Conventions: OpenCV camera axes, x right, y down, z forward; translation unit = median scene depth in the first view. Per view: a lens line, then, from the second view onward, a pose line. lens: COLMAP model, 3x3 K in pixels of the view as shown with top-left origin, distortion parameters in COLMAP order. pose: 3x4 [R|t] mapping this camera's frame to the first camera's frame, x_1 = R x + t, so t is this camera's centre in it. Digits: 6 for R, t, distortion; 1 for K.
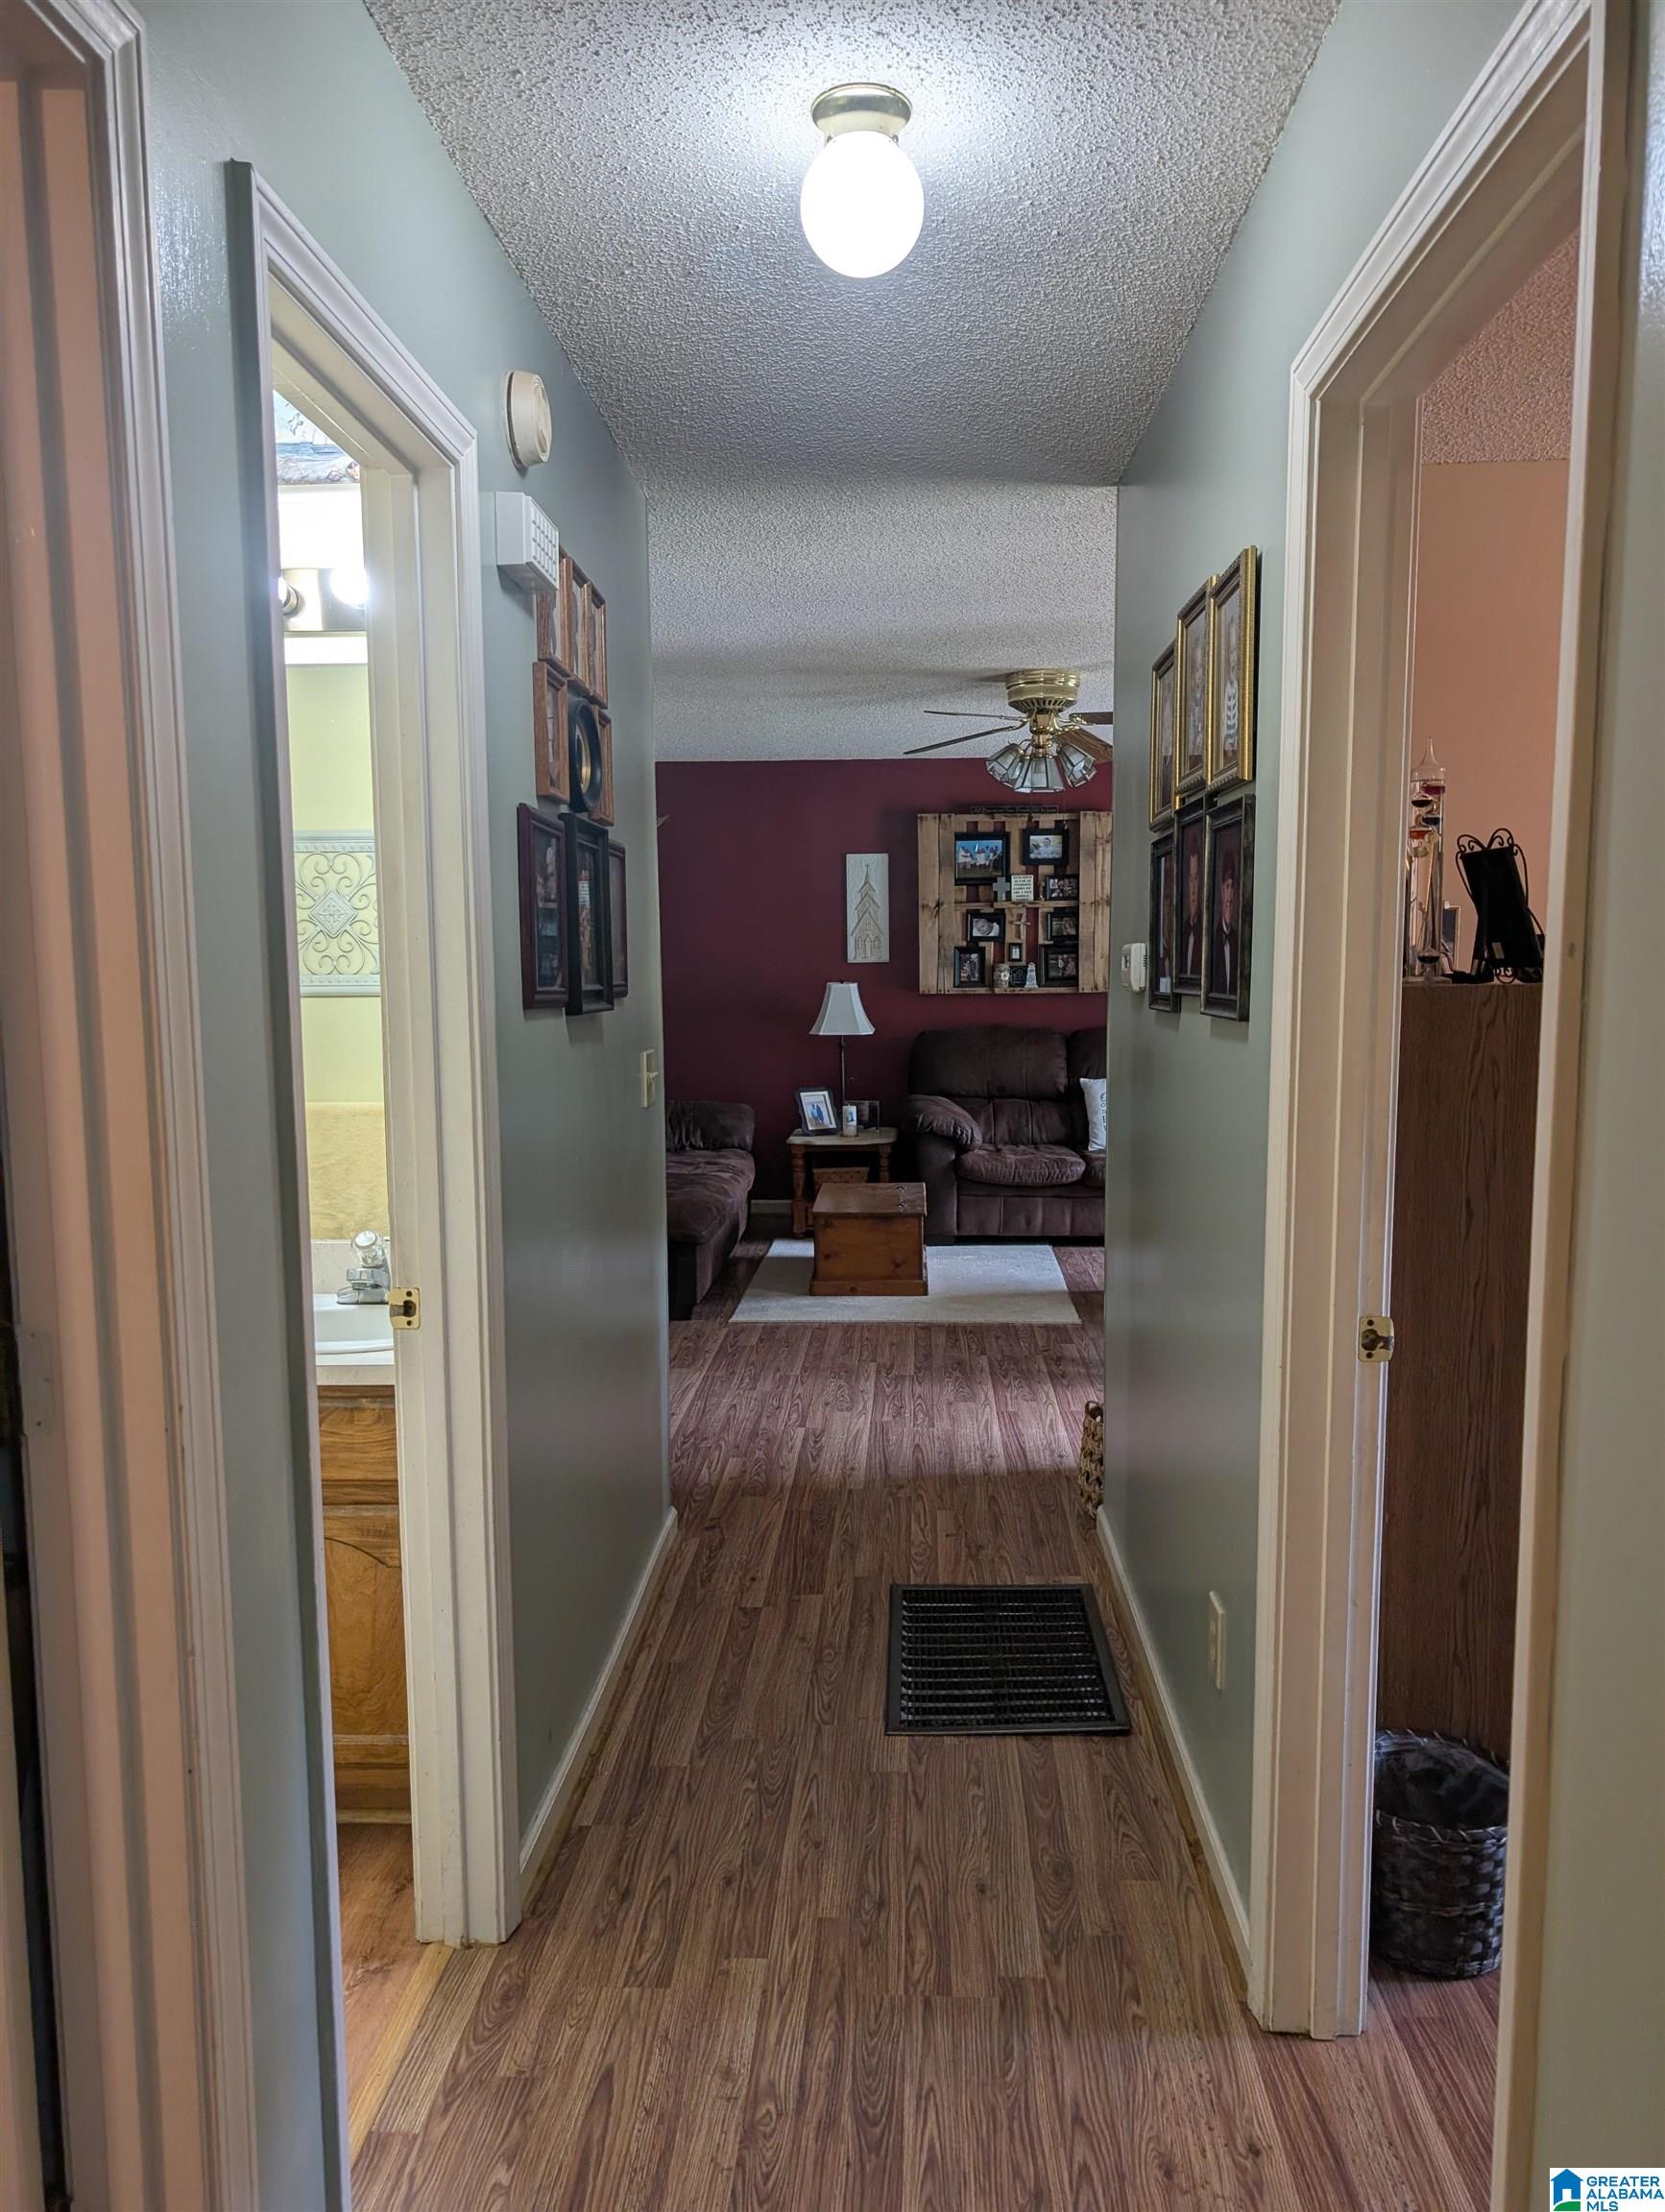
lens RADIAL K [[1594.2, 0, 836.3], [0, 1594.2, 1112.9], [0, 0, 1]] dist [-0.005849, -0.001246]
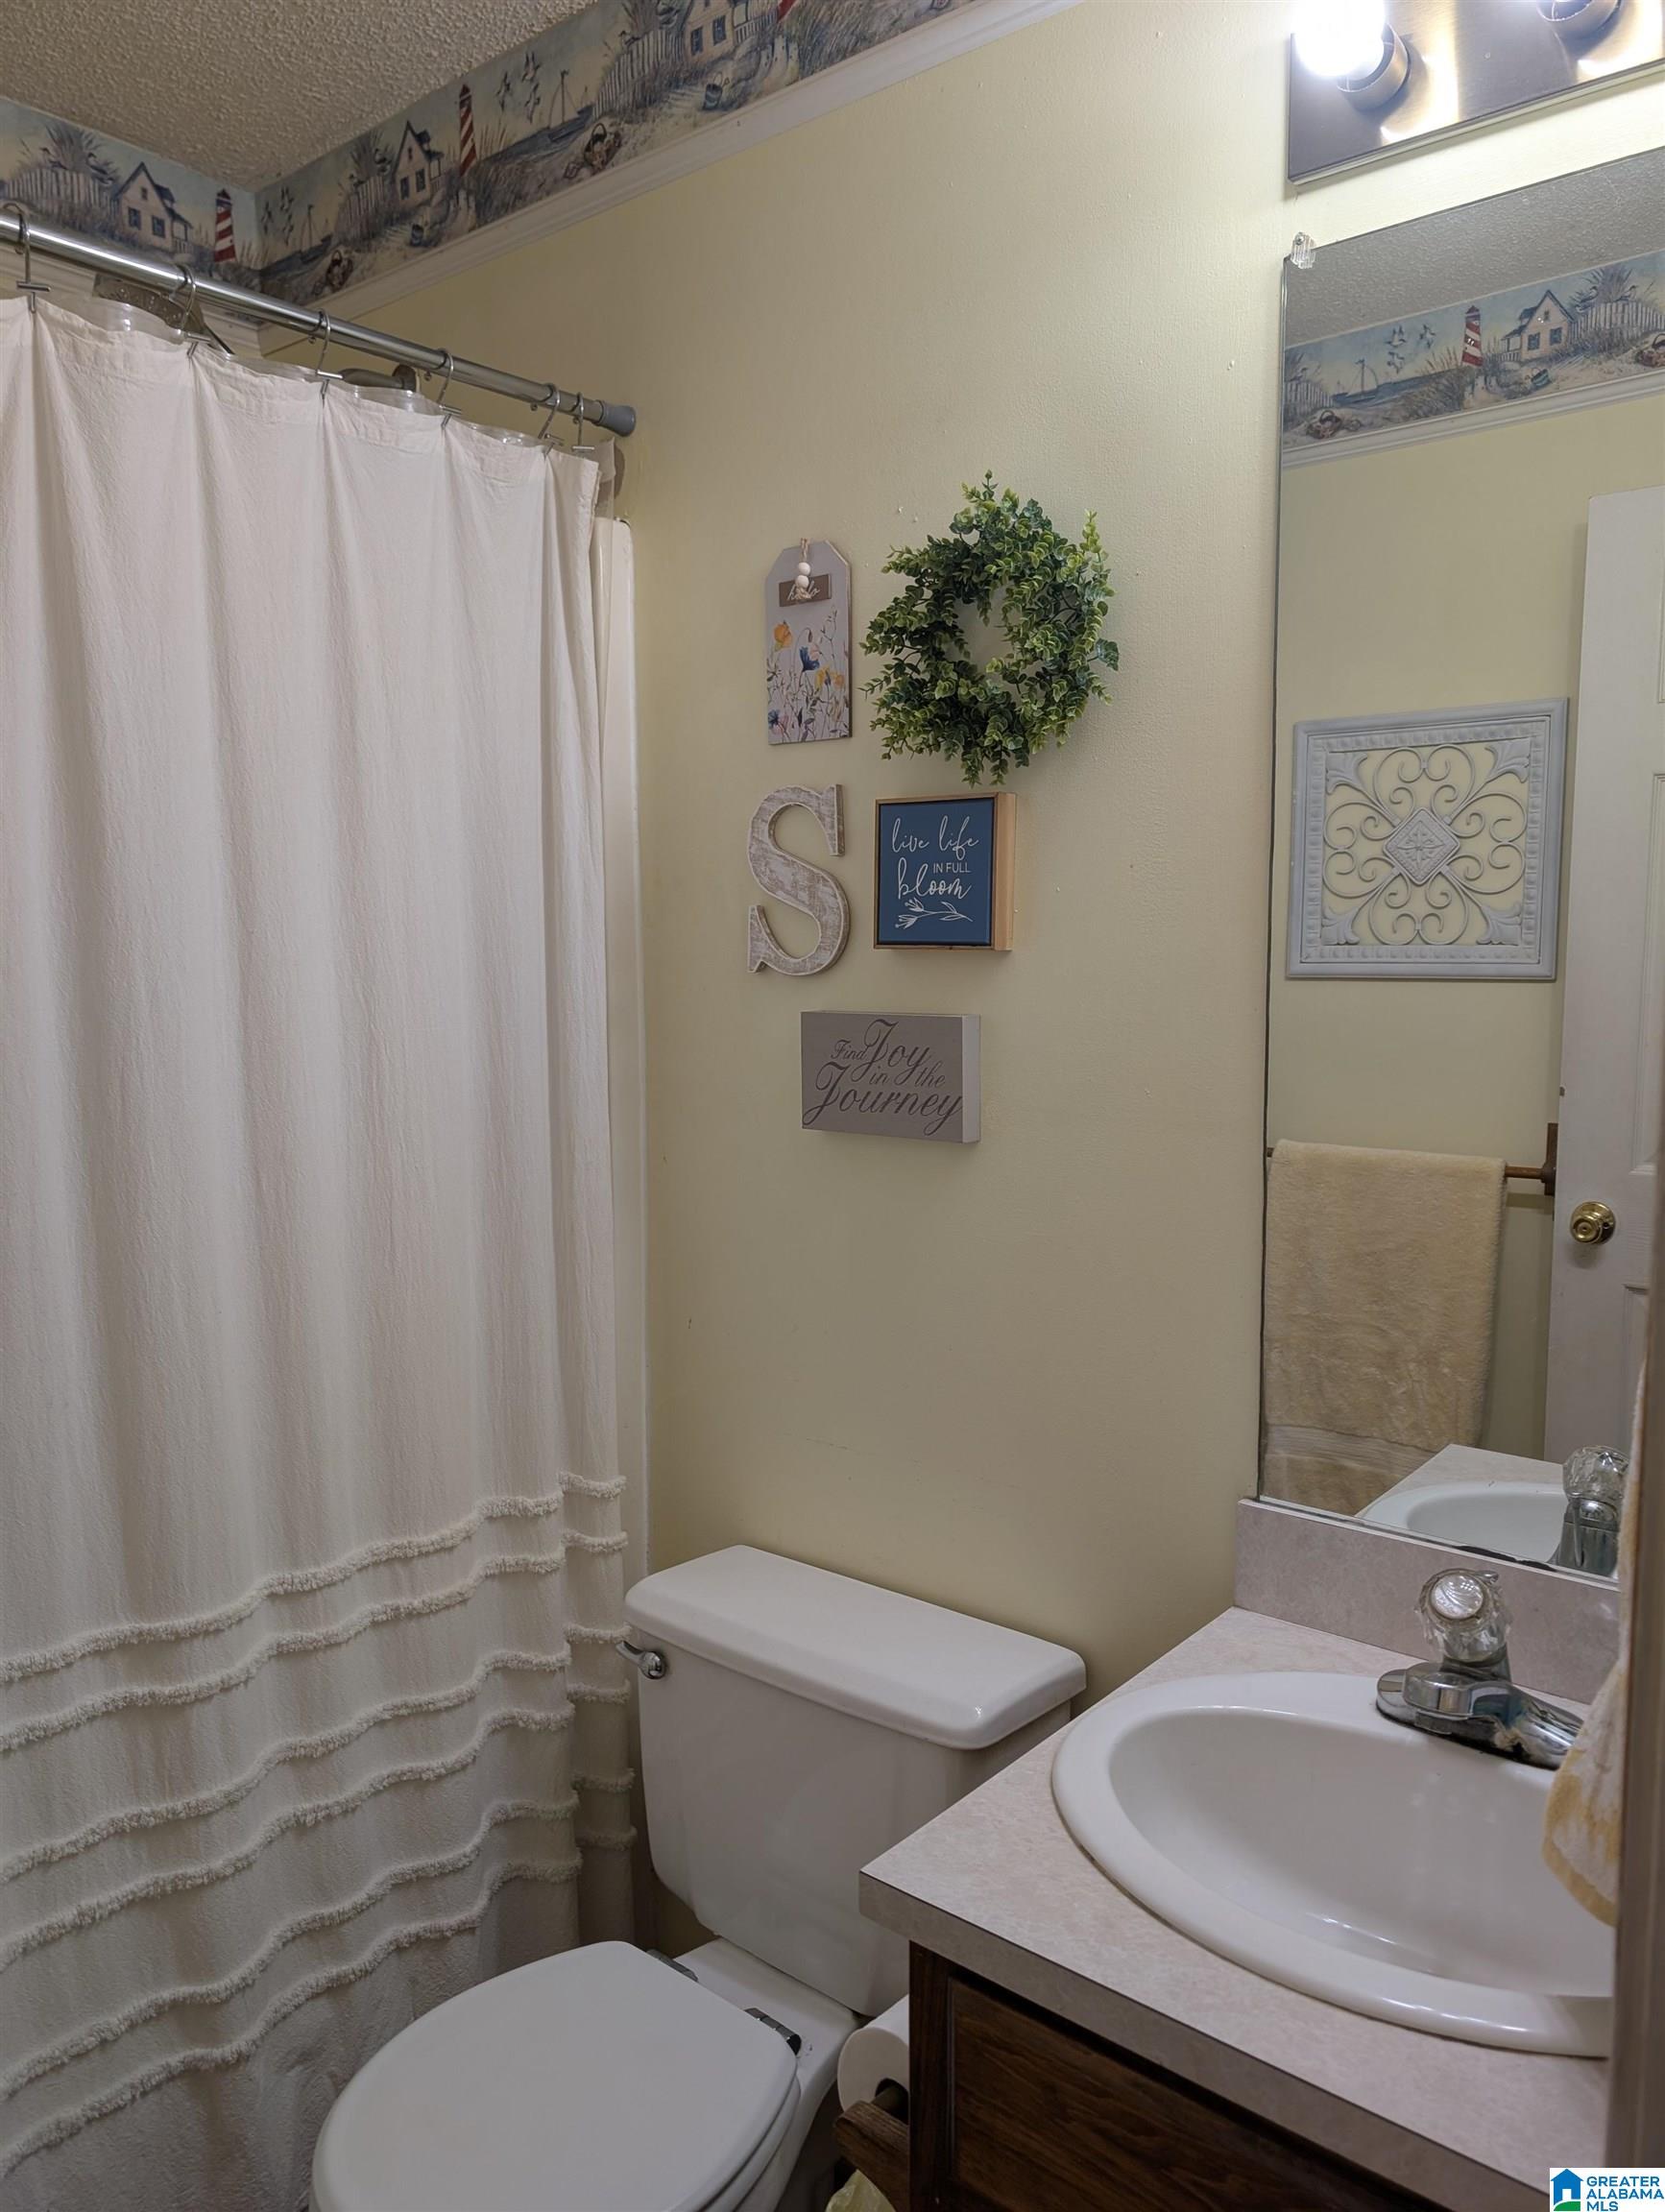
lens RADIAL K [[1594.2, 0, 835.2], [0, 1594.2, 1111.5], [0, 0, 1]] dist [-0.005849, -0.001246]
pose [[0.799061, 0.079308, -0.595997, -0.120901], [-0.059295, 0.996825, 0.053147, -0.041634], [0.598319, -0.007128, 0.801226, 0.367163]]
